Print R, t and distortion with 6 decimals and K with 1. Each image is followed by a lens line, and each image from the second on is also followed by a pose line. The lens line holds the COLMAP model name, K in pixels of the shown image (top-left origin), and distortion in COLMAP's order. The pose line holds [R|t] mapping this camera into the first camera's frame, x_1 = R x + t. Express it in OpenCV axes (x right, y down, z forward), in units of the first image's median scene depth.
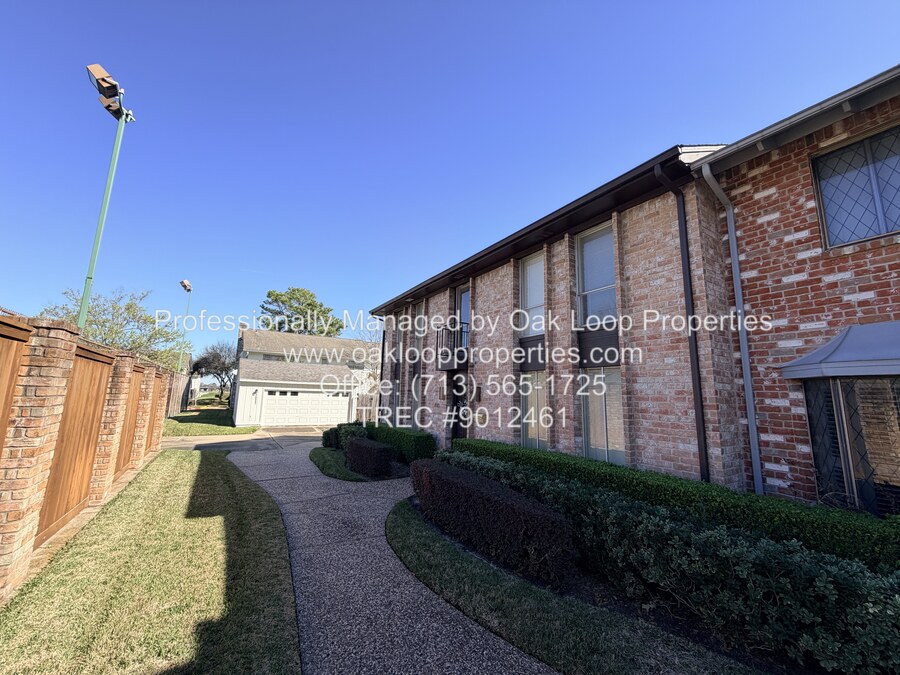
lens RADIAL K [[357.5, 0, 451.7], [0, 357.5, 338.8], [0, 0, 1]] dist [0.000412, 0.000373]
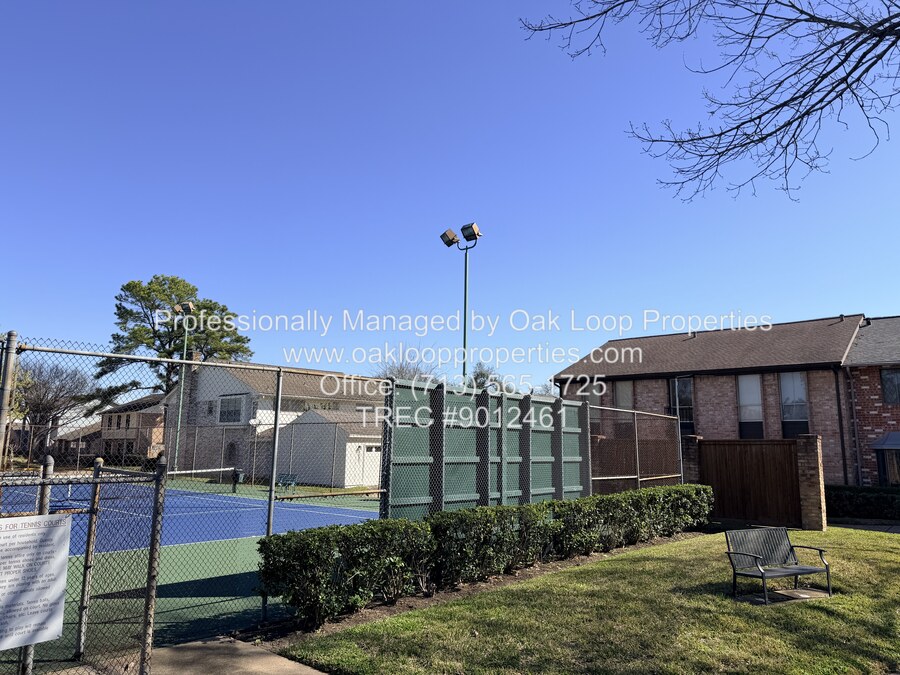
lens RADIAL K [[630.8, 0, 453.1], [0, 630.8, 337.3], [0, 0, 1]] dist [0.007484, -0.019201]
pose [[0.955011, 0.039930, 0.293870, -3.325319], [-0.039230, 0.999196, -0.008279, -0.534966], [-0.293965, -0.003622, 0.955809, -2.494372]]
